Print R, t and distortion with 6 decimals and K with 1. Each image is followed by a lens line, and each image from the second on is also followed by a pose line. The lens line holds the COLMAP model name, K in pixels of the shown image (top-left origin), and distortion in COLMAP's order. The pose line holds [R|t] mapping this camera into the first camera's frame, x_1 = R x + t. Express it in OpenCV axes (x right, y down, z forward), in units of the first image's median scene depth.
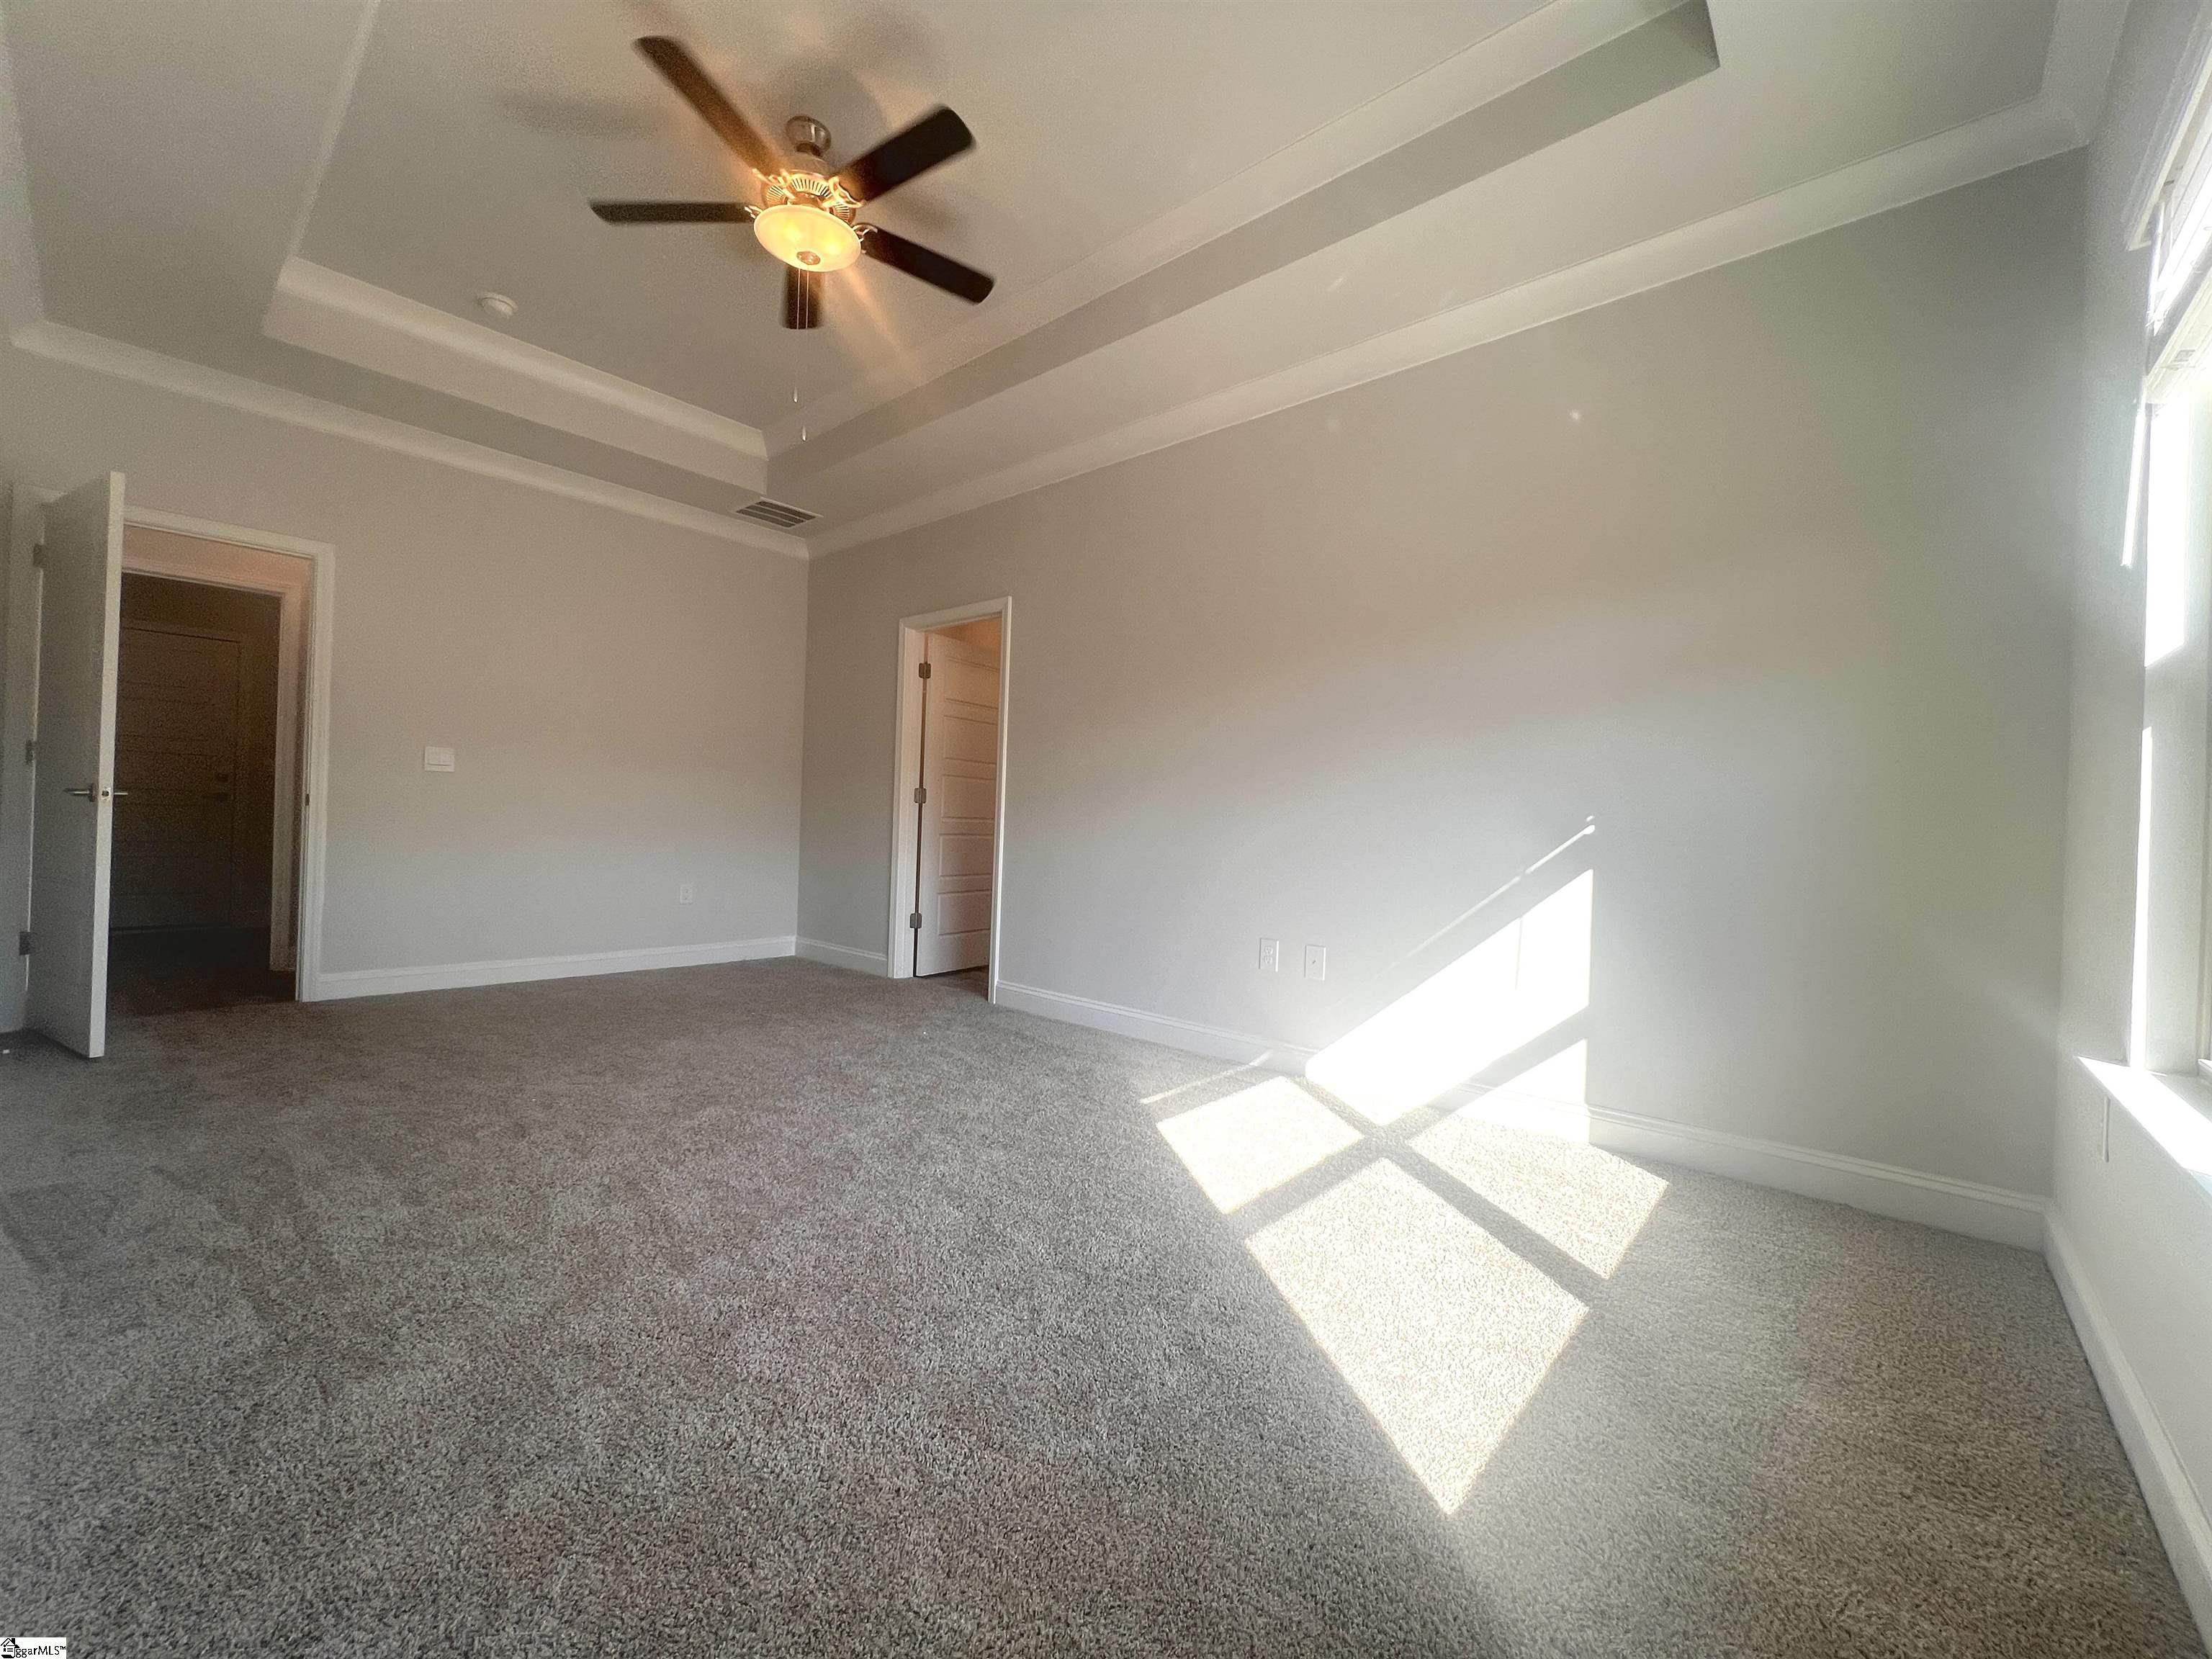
lens RADIAL K [[886.9, 0, 1105.5], [0, 886.9, 825.7], [0, 0, 1]] dist [0.001177, -0.000777]
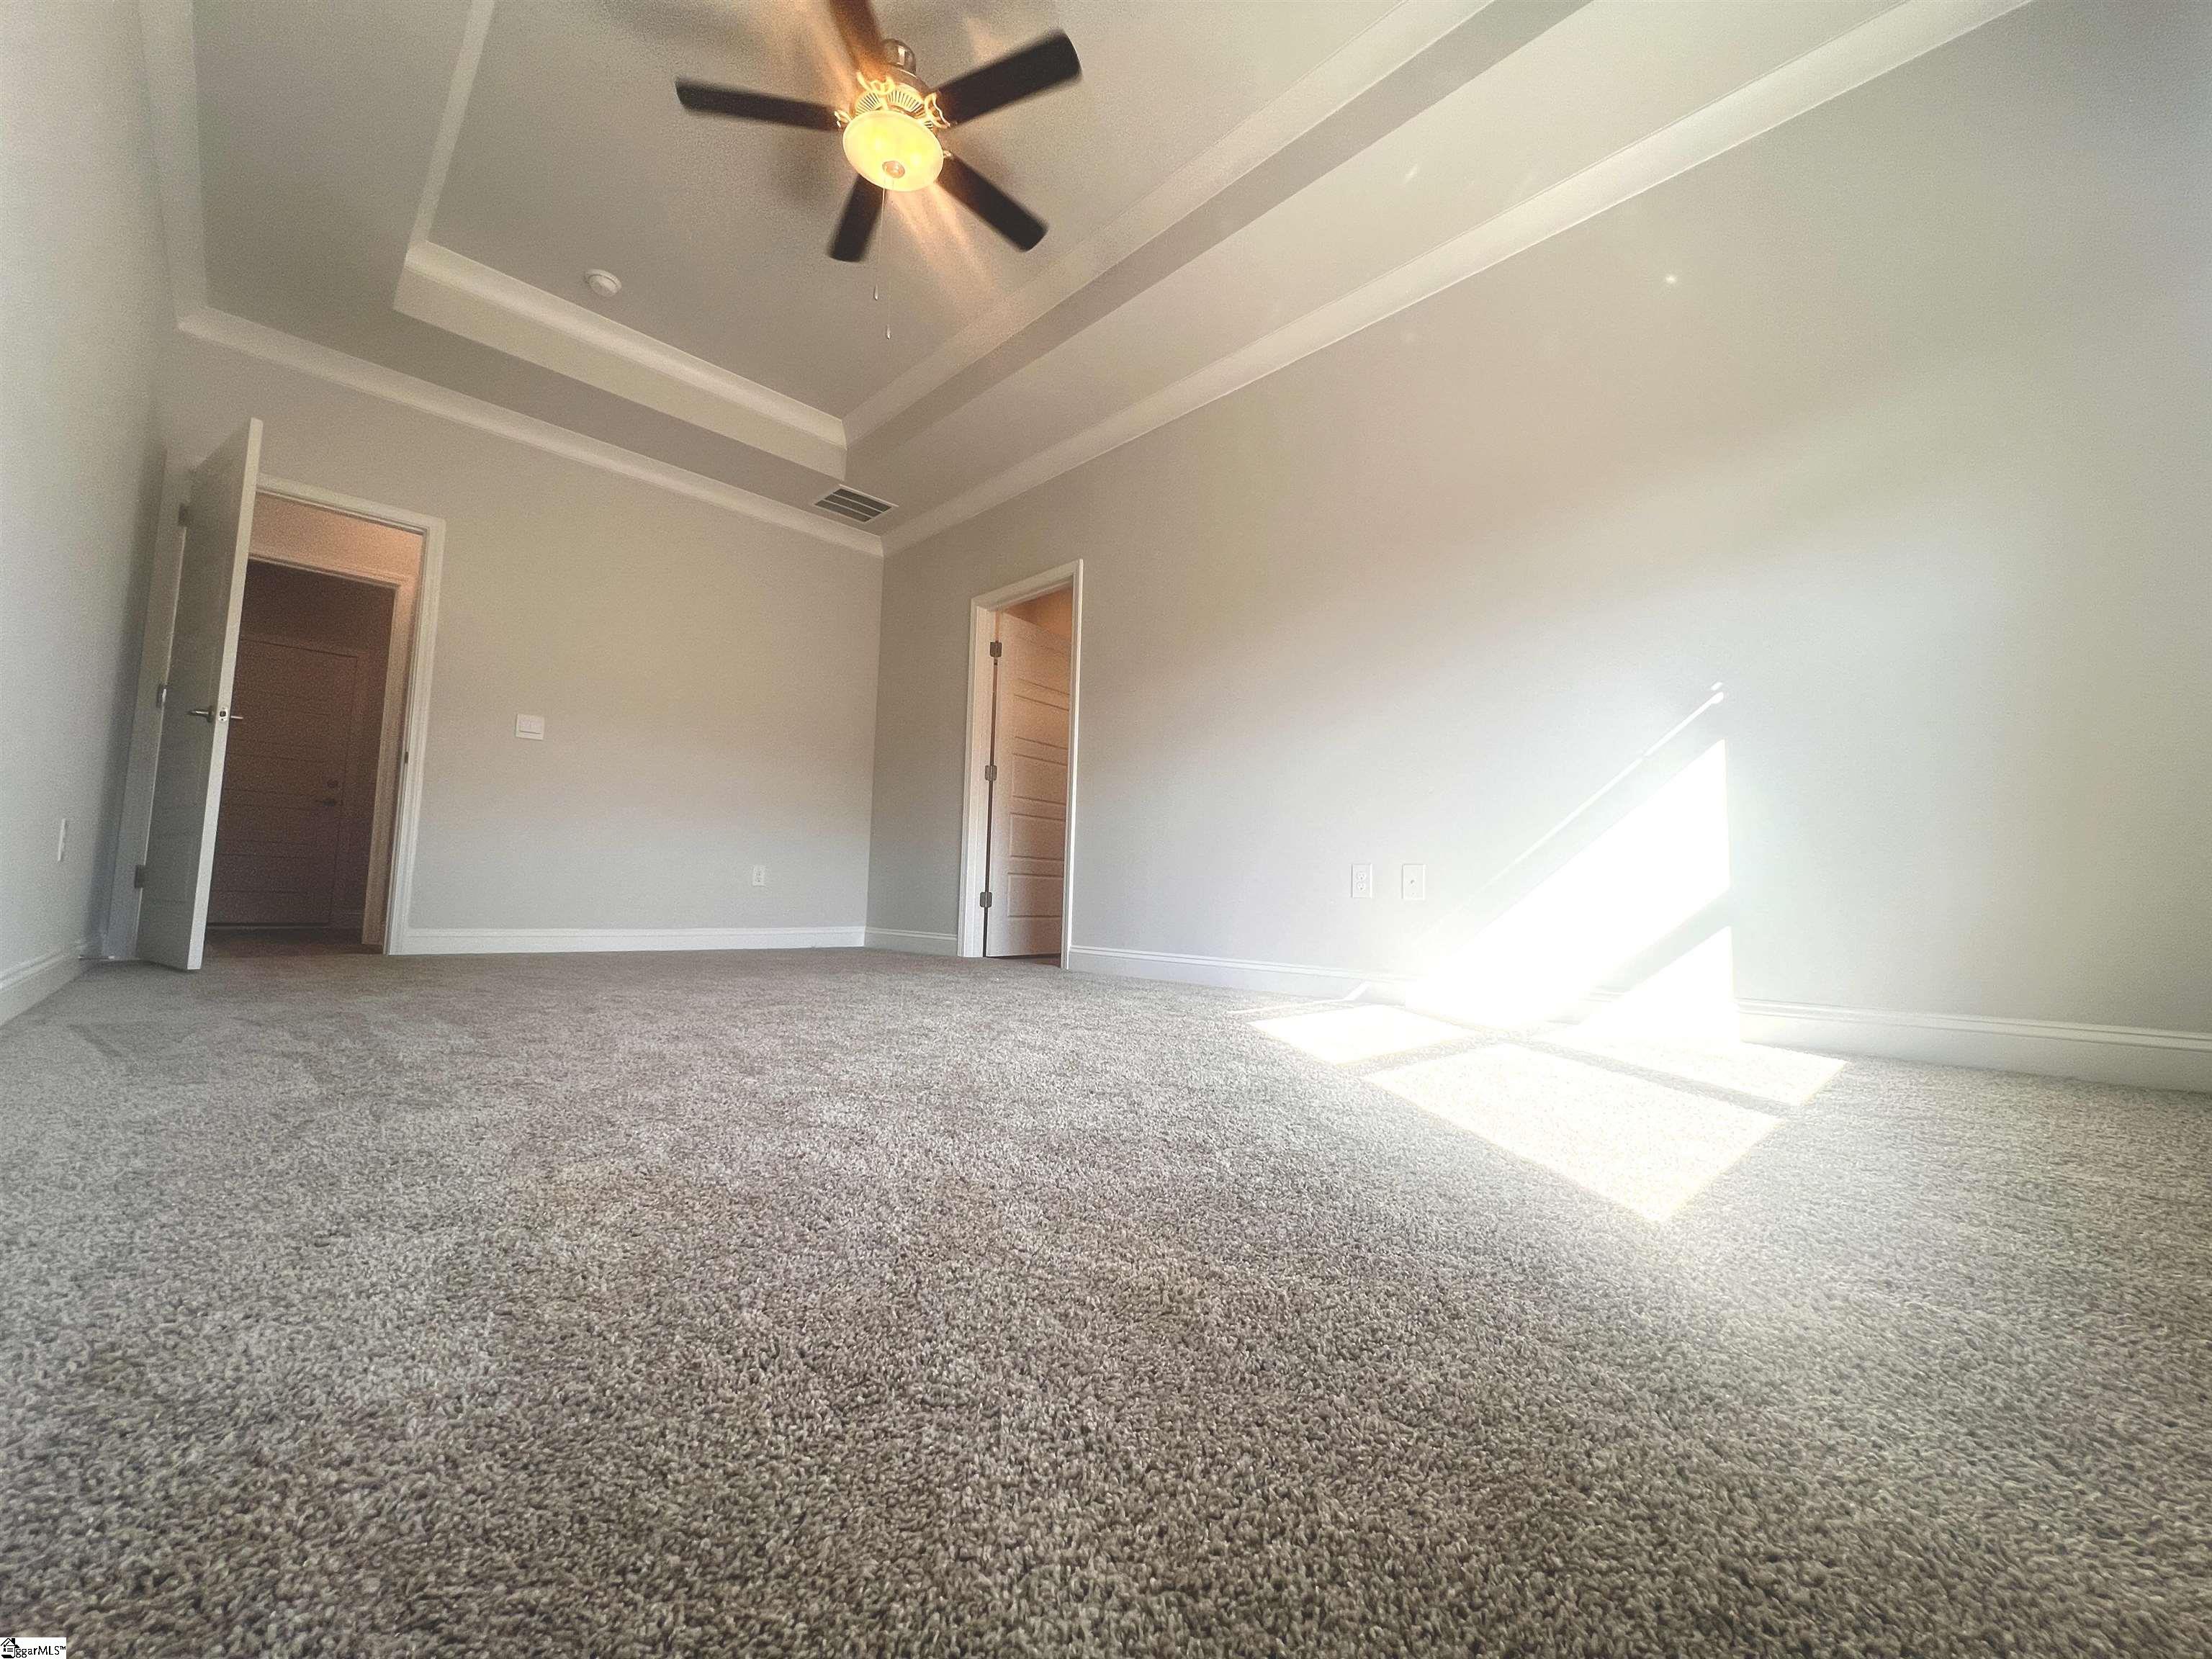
lens RADIAL K [[886.9, 0, 1104.6], [0, 886.9, 826.1], [0, 0, 1]] dist [0.001177, -0.000777]
pose [[0.997543, -0.014141, -0.068612, -0.016772], [0.008047, 0.996063, -0.088284, 0.130401], [0.069590, 0.087515, 0.993730, 0.032667]]
